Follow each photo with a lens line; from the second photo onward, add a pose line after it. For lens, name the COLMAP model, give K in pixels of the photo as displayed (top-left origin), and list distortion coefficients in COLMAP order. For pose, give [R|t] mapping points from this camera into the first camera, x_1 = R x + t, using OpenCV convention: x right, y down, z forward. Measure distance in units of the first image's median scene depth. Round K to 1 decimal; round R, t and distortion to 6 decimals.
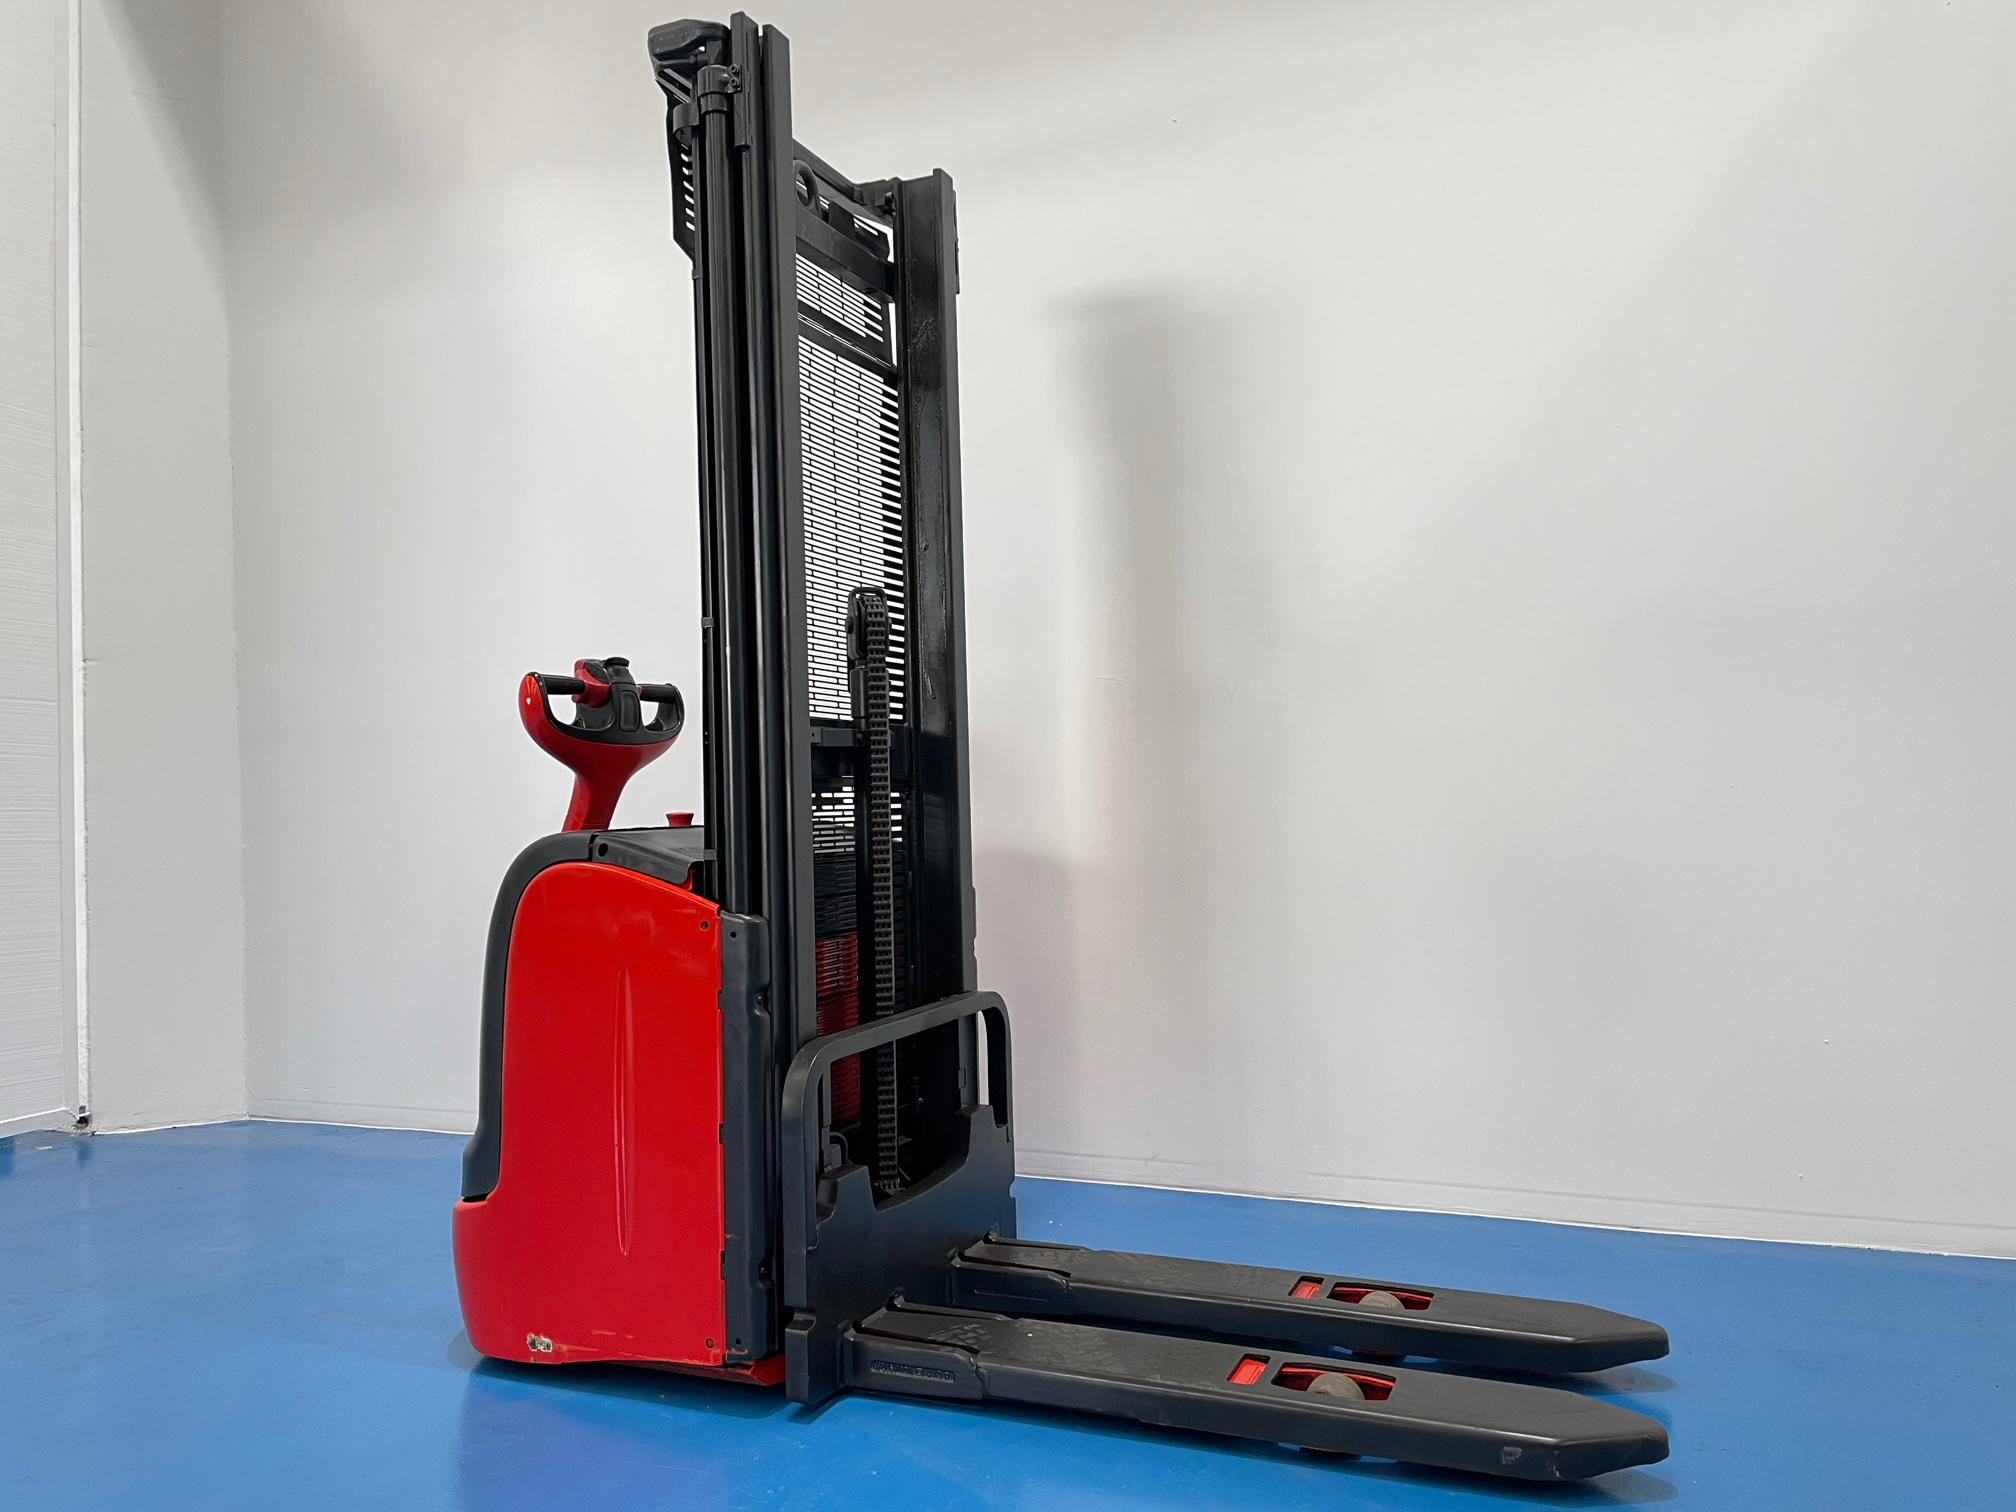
lens RADIAL K [[1492.9, 0, 1020.7], [0, 1492.9, 766.7], [0, 0, 1]] dist [0.080474, -0.100433]
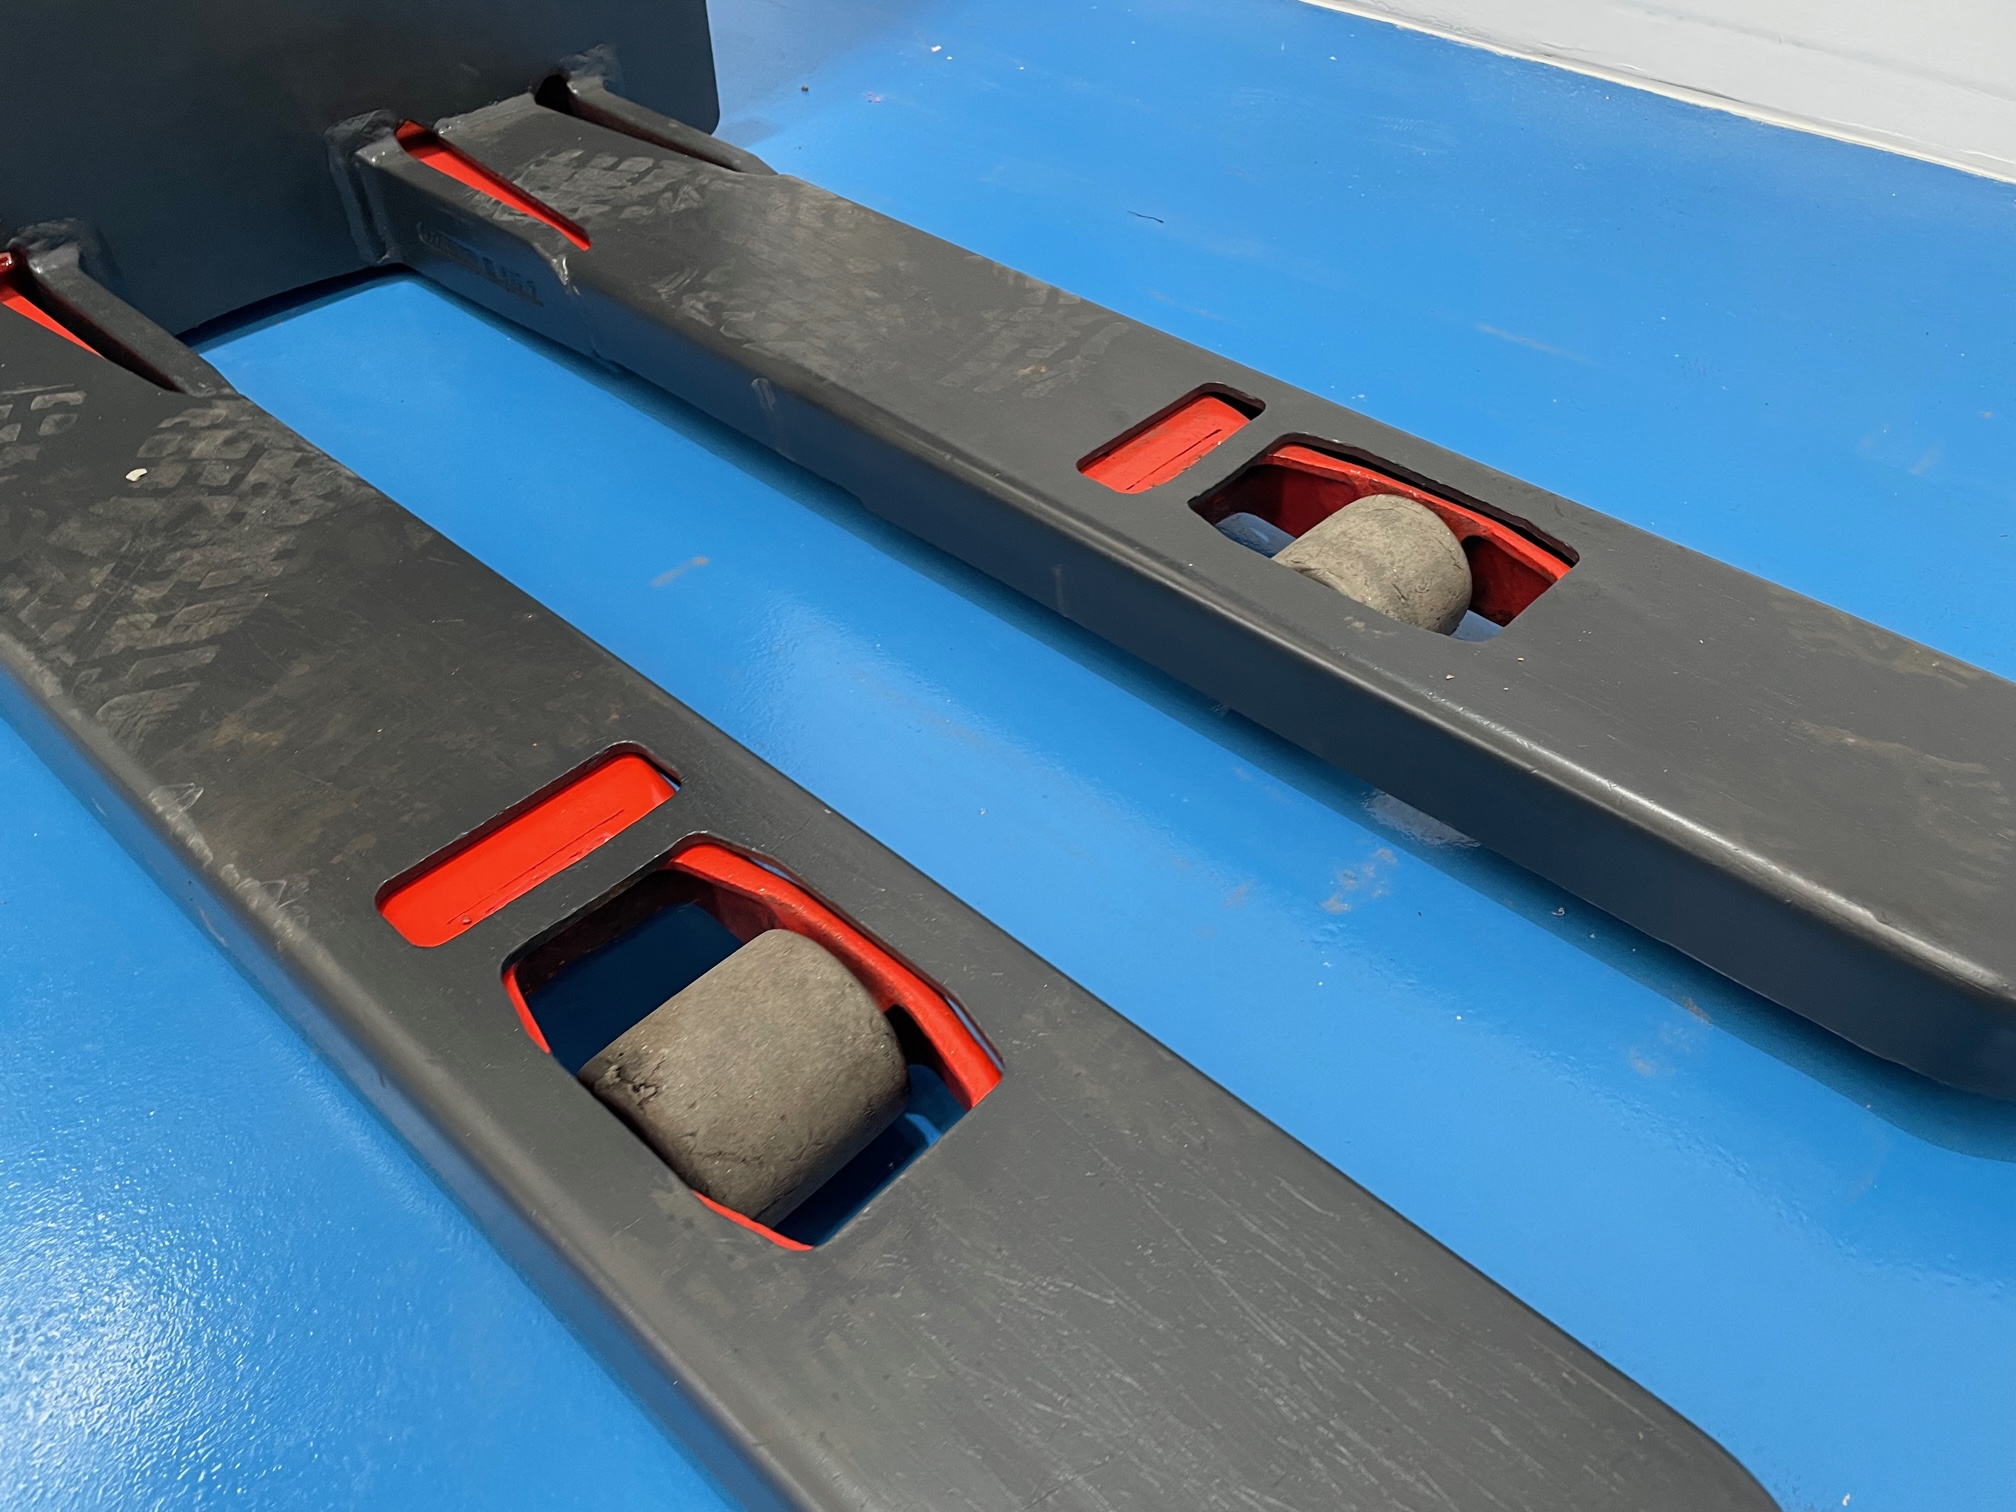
lens RADIAL K [[1492.9, 0, 1020.7], [0, 1492.9, 766.7], [0, 0, 1]] dist [0.080474, -0.100433]
pose [[0.946547, 0.241098, -0.214288, 0.237799], [-0.017018, 0.700727, 0.713226, 0.172203], [0.322115, -0.671456, 0.667375, 0.728943]]
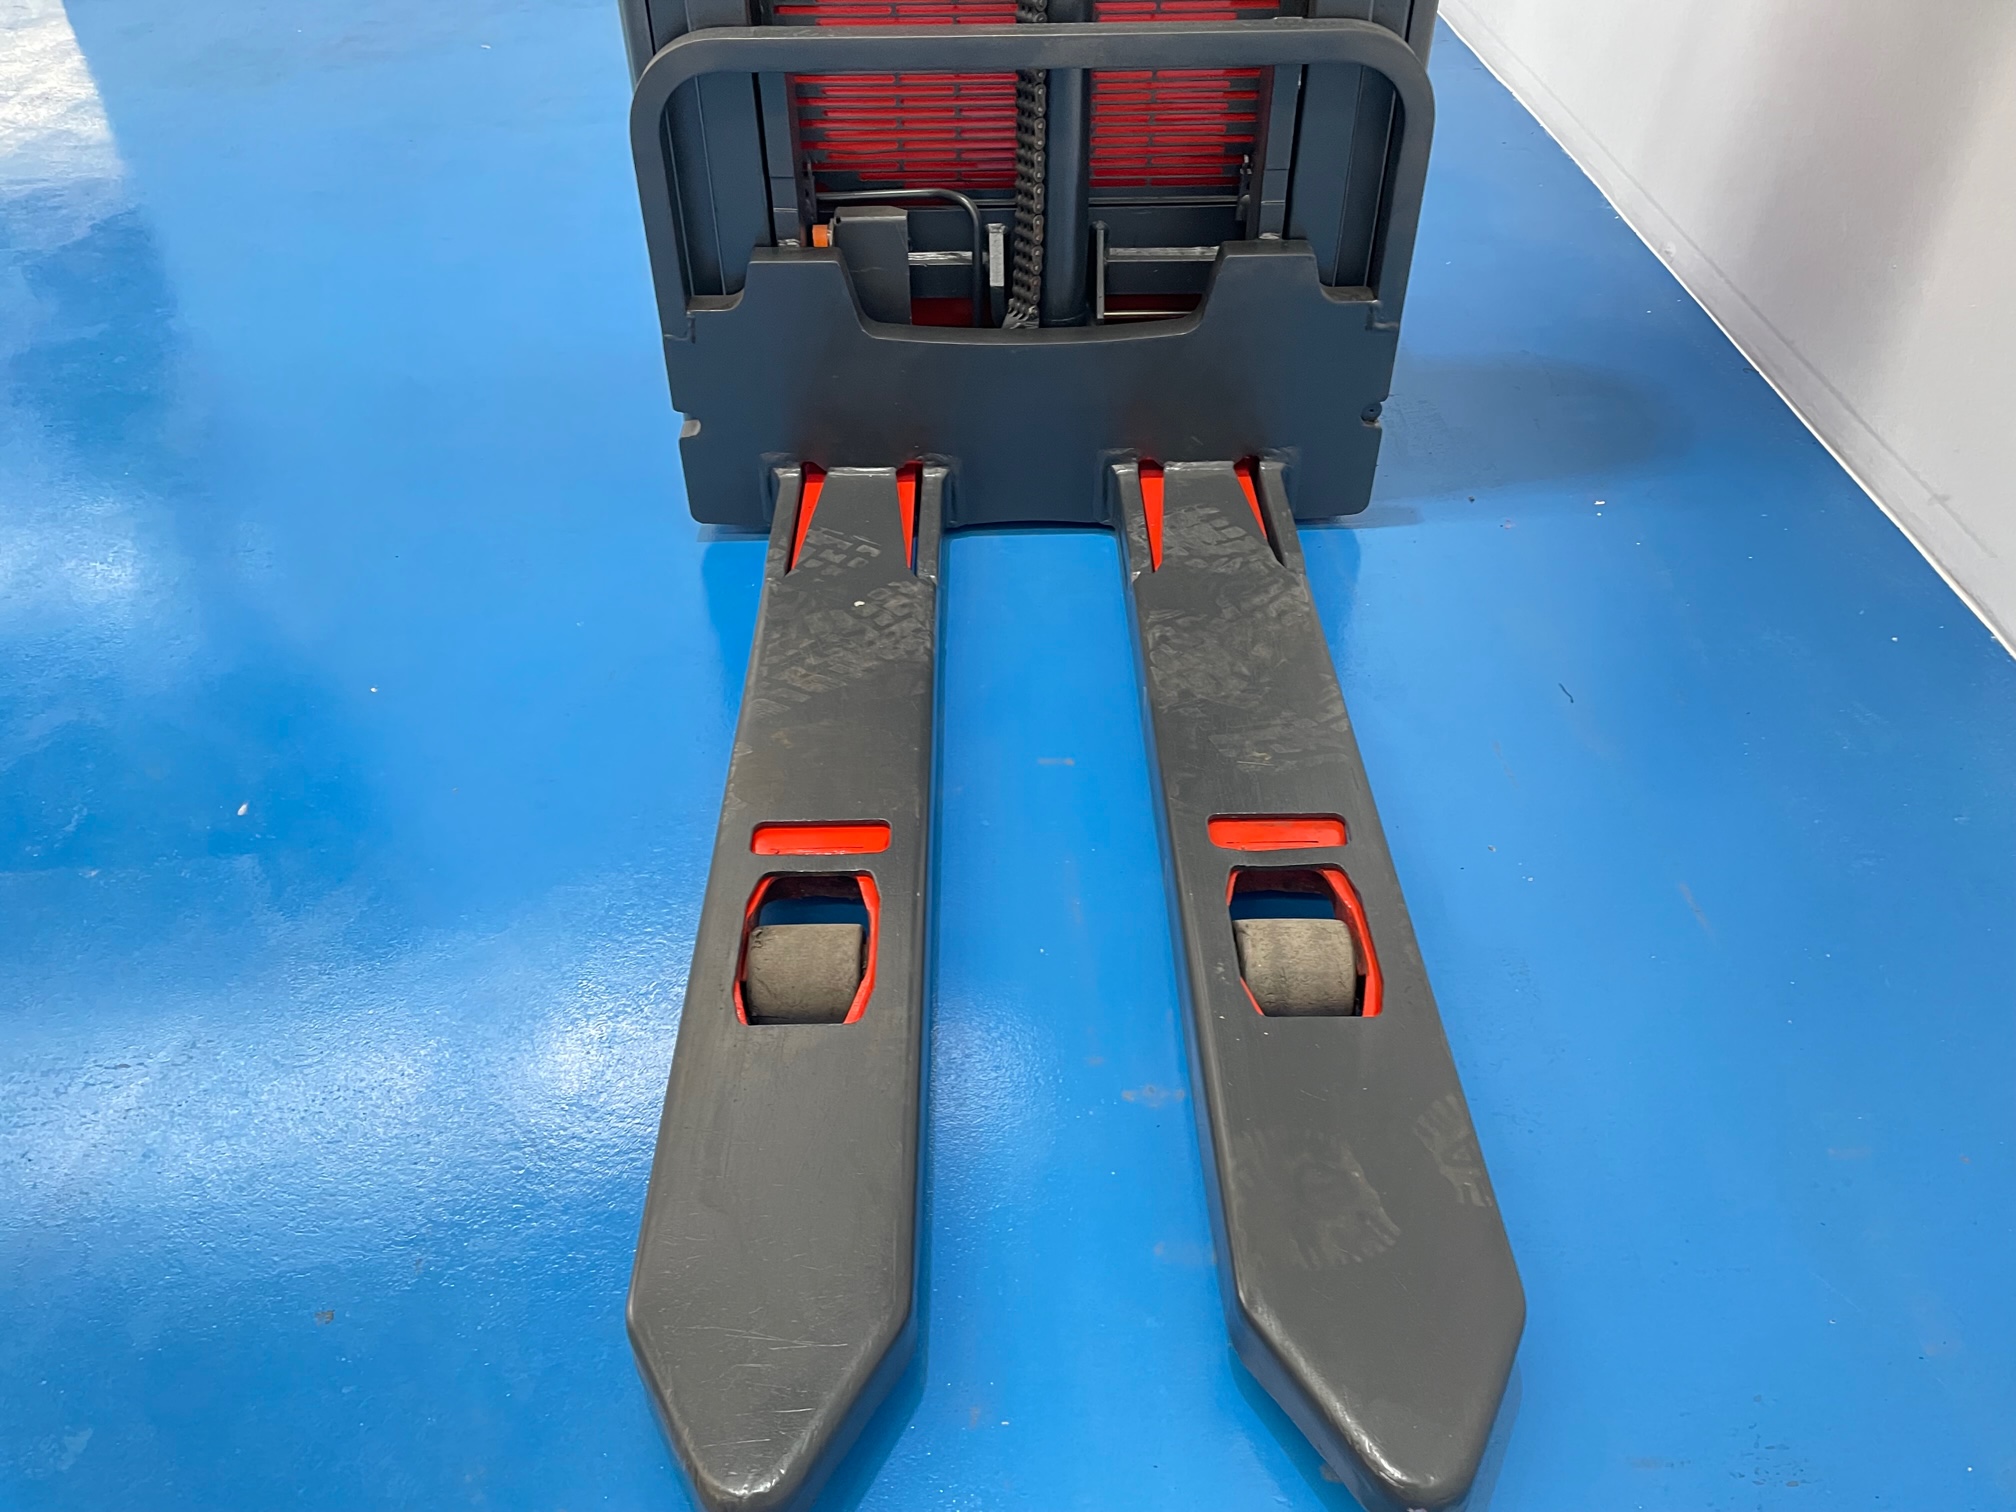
lens RADIAL K [[1492.9, 0, 1020.7], [0, 1492.9, 766.7], [0, 0, 1]] dist [0.080474, -0.100433]
pose [[0.426666, 0.605512, -0.671797, 0.467972], [0.006920, 0.740595, 0.671916, -0.007909], [0.904383, -0.291332, 0.311796, 0.757943]]
